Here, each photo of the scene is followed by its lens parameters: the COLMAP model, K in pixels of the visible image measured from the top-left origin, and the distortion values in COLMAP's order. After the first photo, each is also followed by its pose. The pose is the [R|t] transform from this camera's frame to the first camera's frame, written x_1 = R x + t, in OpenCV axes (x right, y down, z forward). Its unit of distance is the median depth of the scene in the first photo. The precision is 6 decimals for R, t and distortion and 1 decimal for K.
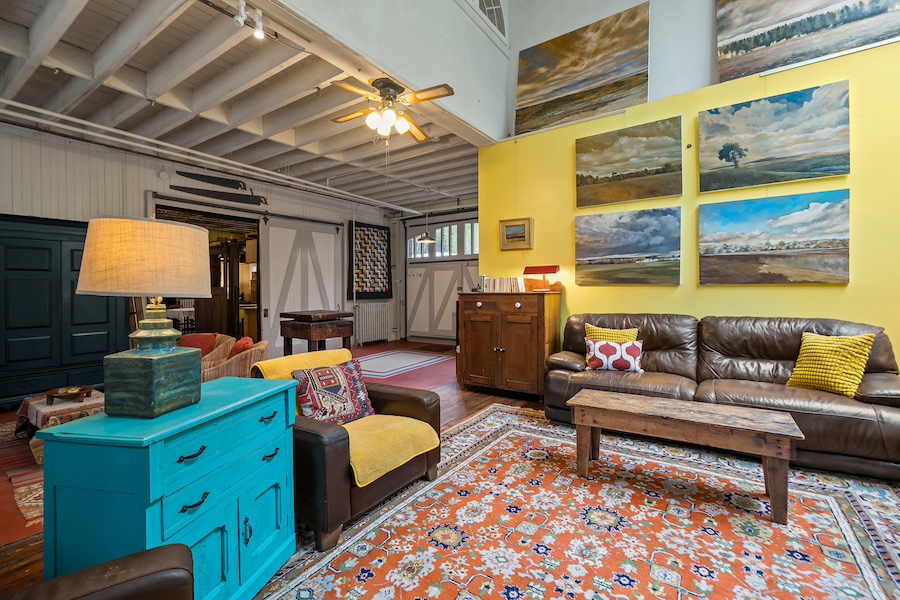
lens RADIAL K [[400.7, 0, 448.7], [0, 400.7, 293.7], [0, 0, 1]] dist [-0.001462, -0.000107]
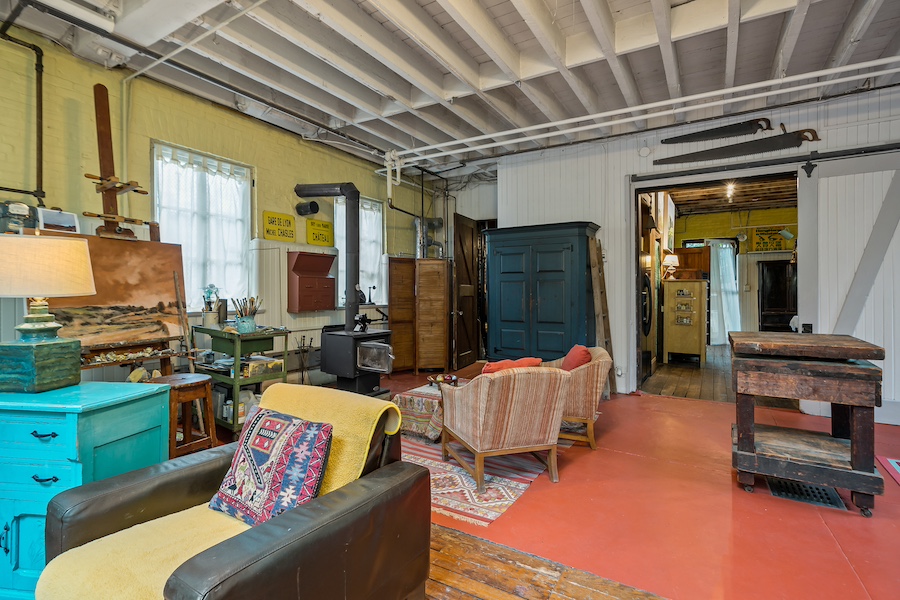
lens RADIAL K [[444.6, 0, 448.2], [0, 444.6, 297.3], [0, 0, 1]] dist [-0.001312, -0.000178]
pose [[0.052398, 0.014783, -0.998517, 0.164409], [-0.012938, 0.999817, 0.014123, -0.005906], [0.998542, 0.012179, 0.052579, 0.526902]]
